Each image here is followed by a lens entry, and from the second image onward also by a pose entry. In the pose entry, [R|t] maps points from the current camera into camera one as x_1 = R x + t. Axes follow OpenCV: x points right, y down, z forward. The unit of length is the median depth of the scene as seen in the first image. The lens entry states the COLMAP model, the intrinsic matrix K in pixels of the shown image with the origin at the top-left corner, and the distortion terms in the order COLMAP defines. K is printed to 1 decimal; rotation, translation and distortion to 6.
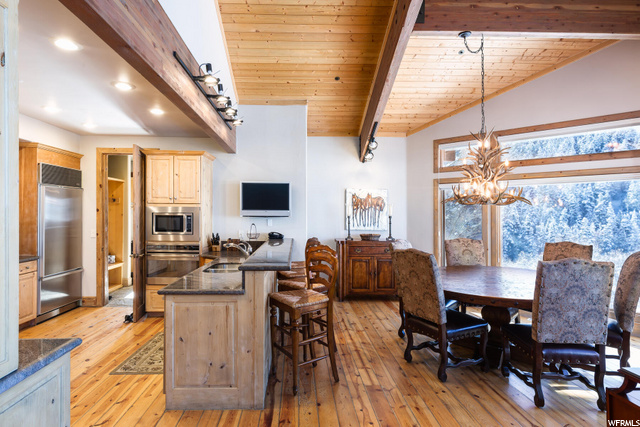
lens RADIAL K [[357.5, 0, 306.9], [0, 357.5, 211.3], [0, 0, 1]] dist [-0.000520, -0.000037]
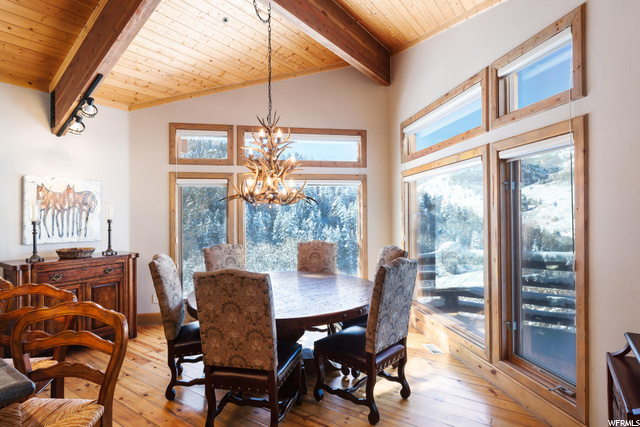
lens RADIAL K [[349.5, 0, 333.0], [0, 349.5, 212.3], [0, 0, 1]] dist [0.001200, 0.000693]
pose [[0.582174, -0.005687, 0.813044, -0.068475], [0.005471, 0.999980, 0.003077, -0.001013], [-0.813046, 0.002657, 0.582193, 0.268999]]
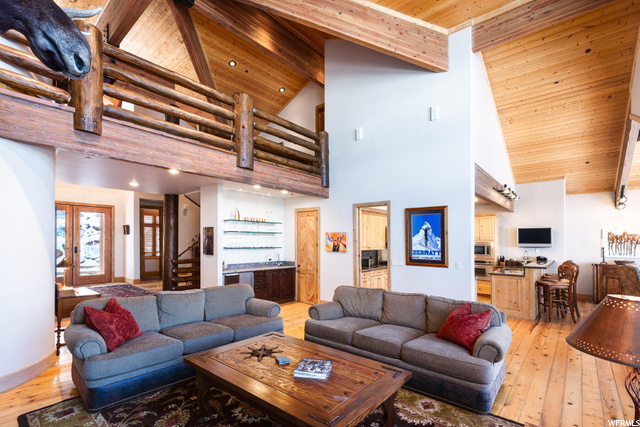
lens RADIAL K [[298.7, 0, 320.0], [0, 298.7, 238.2], [0, 0, 1]] dist [-0.000386, 0.000103]
pose [[0.741452, -0.008106, -0.670956, 0.080901], [-0.000440, 0.999921, -0.012567, -0.010192], [0.671005, 0.009613, 0.741390, -0.723261]]
